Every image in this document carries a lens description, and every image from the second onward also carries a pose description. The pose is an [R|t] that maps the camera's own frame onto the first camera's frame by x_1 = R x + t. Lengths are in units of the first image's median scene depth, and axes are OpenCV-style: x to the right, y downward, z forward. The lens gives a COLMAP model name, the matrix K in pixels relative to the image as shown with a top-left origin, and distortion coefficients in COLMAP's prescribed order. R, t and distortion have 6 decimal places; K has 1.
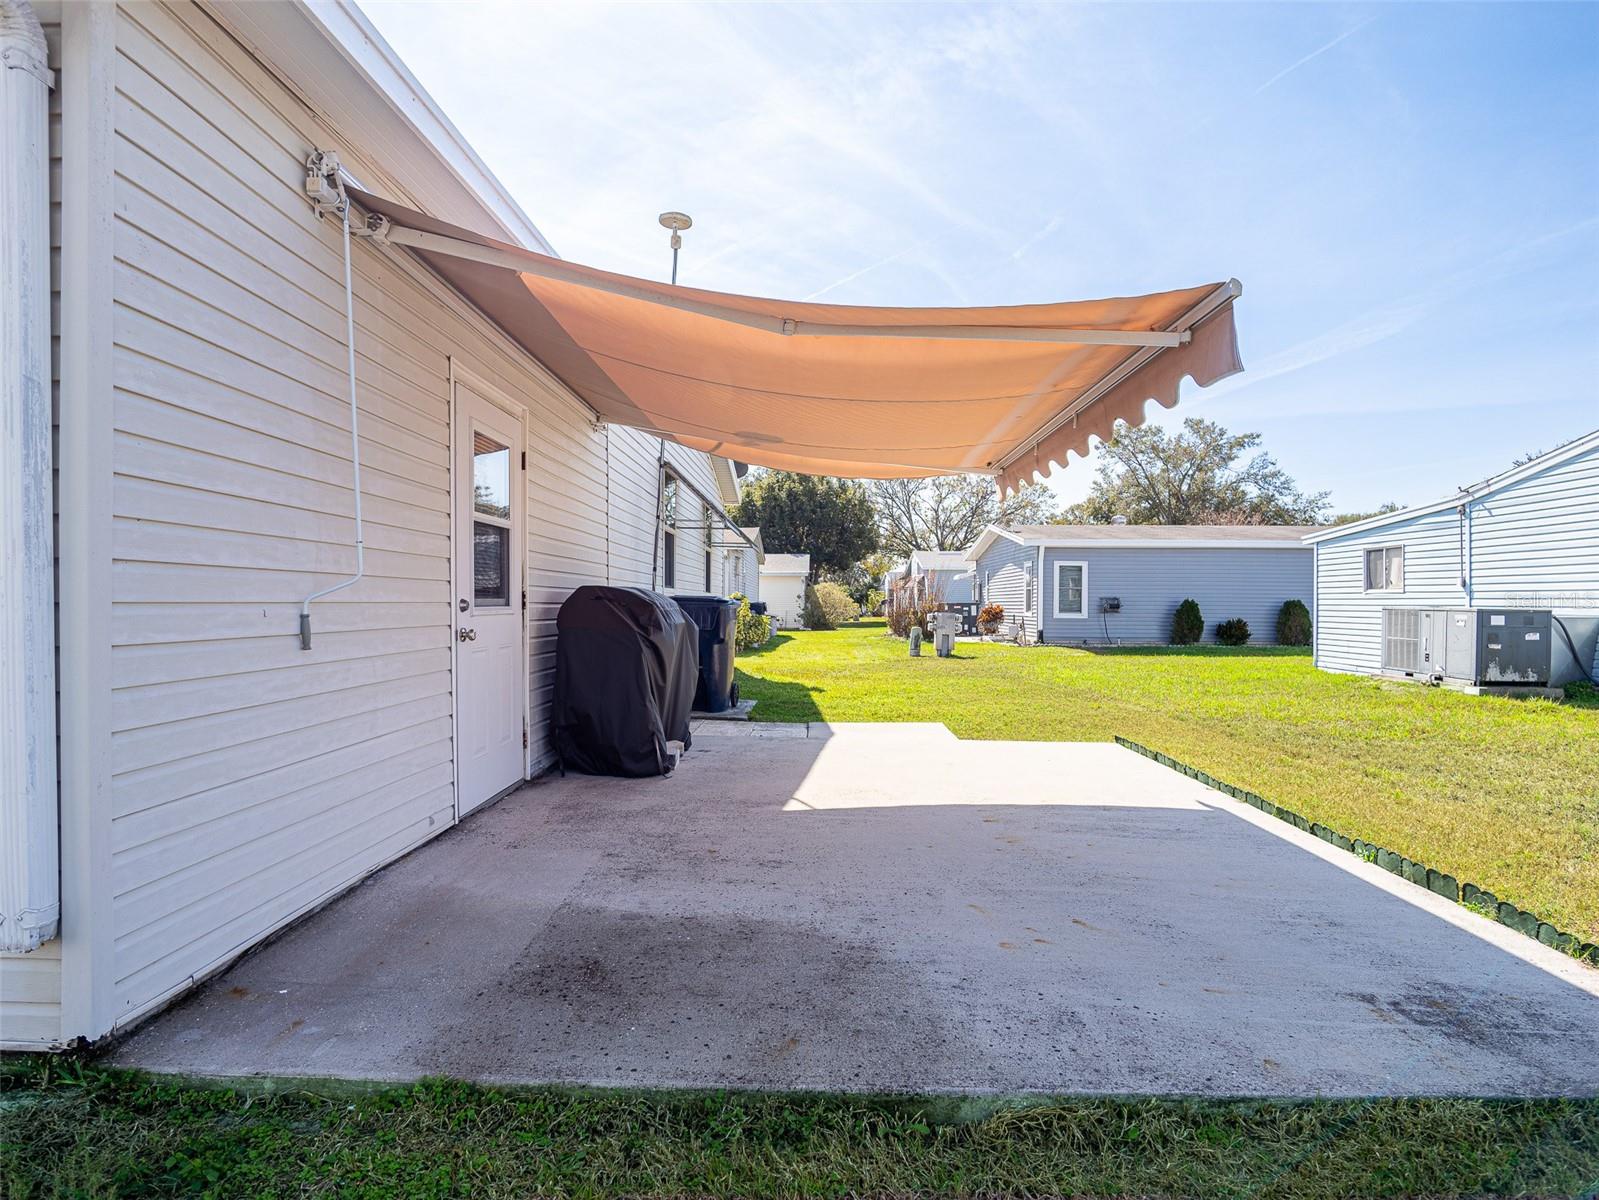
lens RADIAL K [[866.2, 0, 799.5], [0, 866.2, 600.0], [0, 0, 1]] dist [-0.007984, 0.000463]
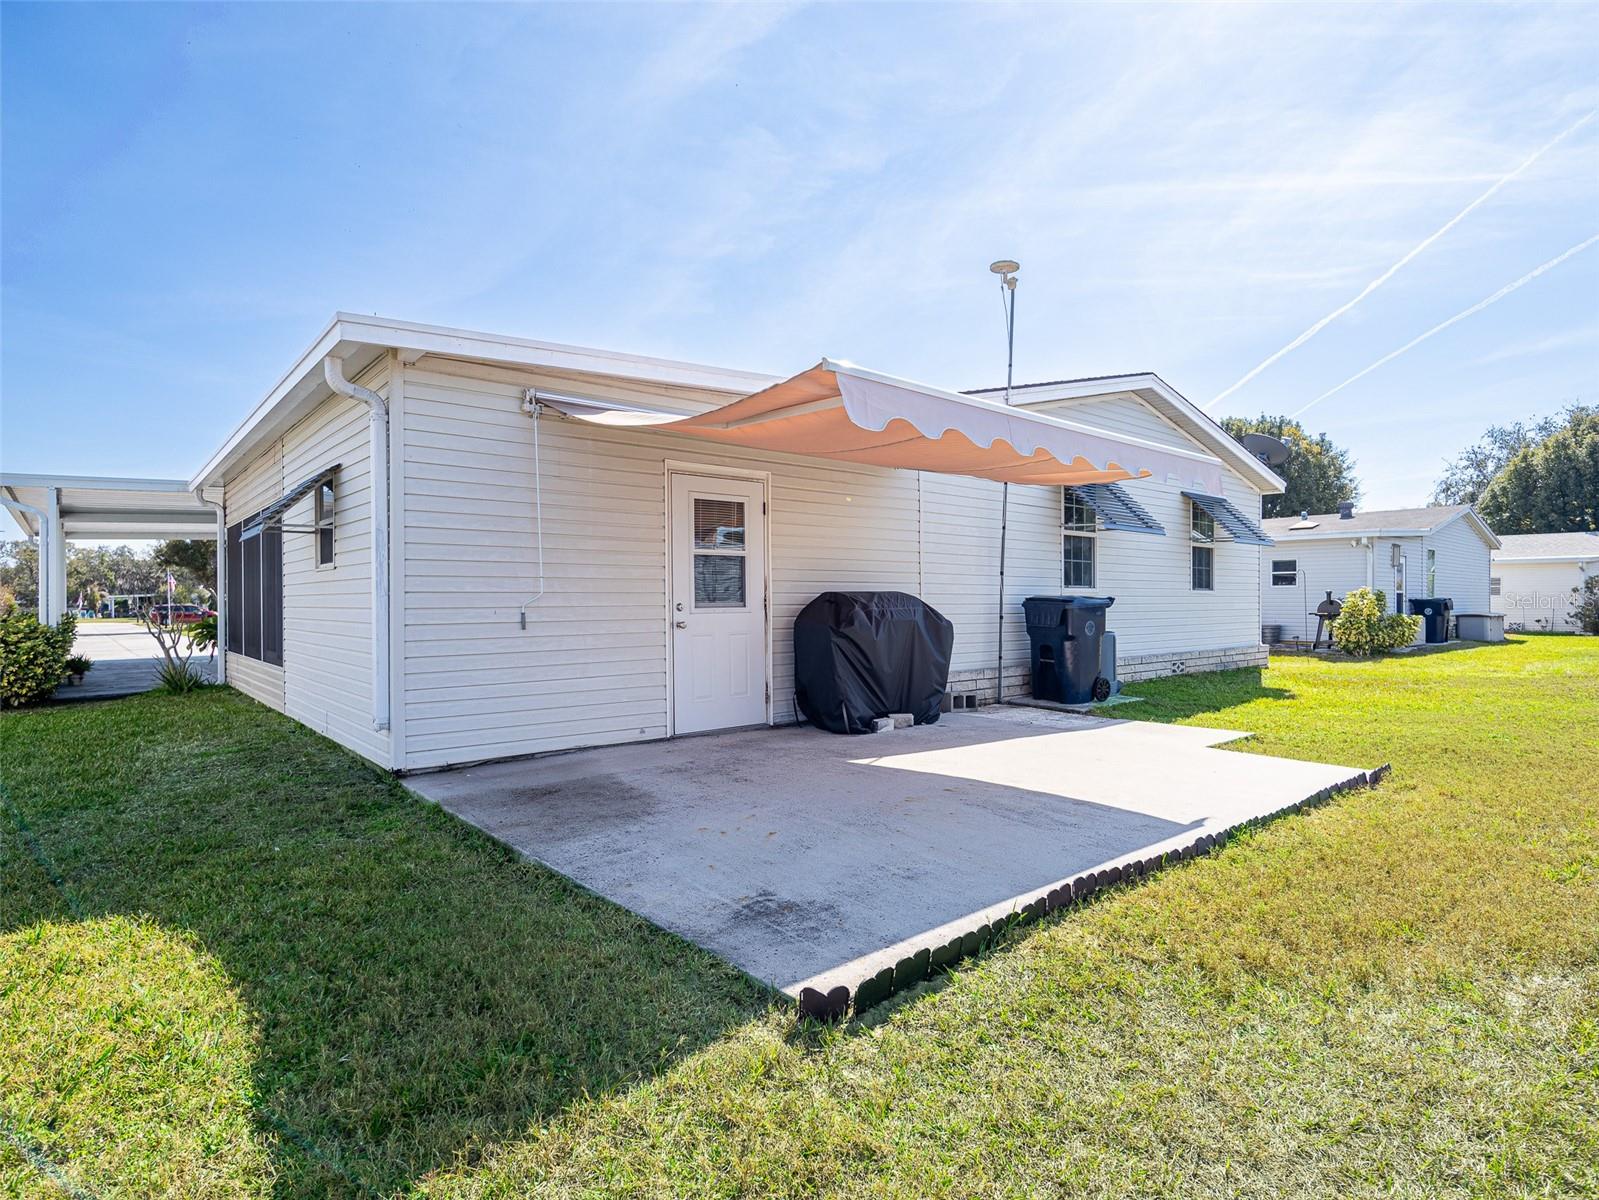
lens RADIAL K [[866.2, 0, 799.5], [0, 866.2, 600.0], [0, 0, 1]] dist [-0.007984, 0.000463]
pose [[0.665173, -0.005590, -0.746668, 1.473646], [0.008516, 0.999964, 0.000100, -0.009002], [0.746641, -0.006425, 0.665196, 0.099909]]
